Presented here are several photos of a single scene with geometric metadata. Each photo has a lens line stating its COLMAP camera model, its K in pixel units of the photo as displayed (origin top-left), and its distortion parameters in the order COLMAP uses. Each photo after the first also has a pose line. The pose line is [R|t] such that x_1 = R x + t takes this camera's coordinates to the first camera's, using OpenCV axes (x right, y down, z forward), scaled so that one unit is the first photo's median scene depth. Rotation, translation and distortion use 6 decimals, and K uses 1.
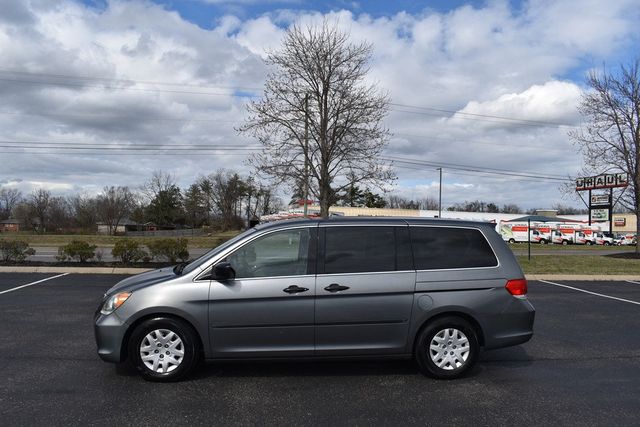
lens RADIAL K [[507.1, 0, 319.4], [0, 507.1, 210.7], [0, 0, 1]] dist [-0.103370, -0.002569]
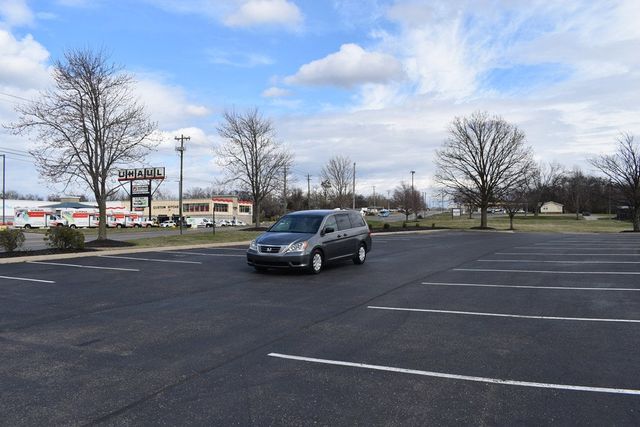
lens RADIAL K [[507.1, 0, 317.5], [0, 507.1, 208.4], [0, 0, 1]] dist [-0.103370, -0.002569]
pose [[0.565991, -0.014530, 0.824283, -0.187566], [-0.005959, 0.999746, 0.021714, -0.004703], [-0.824390, -0.017202, 0.565761, -0.039038]]
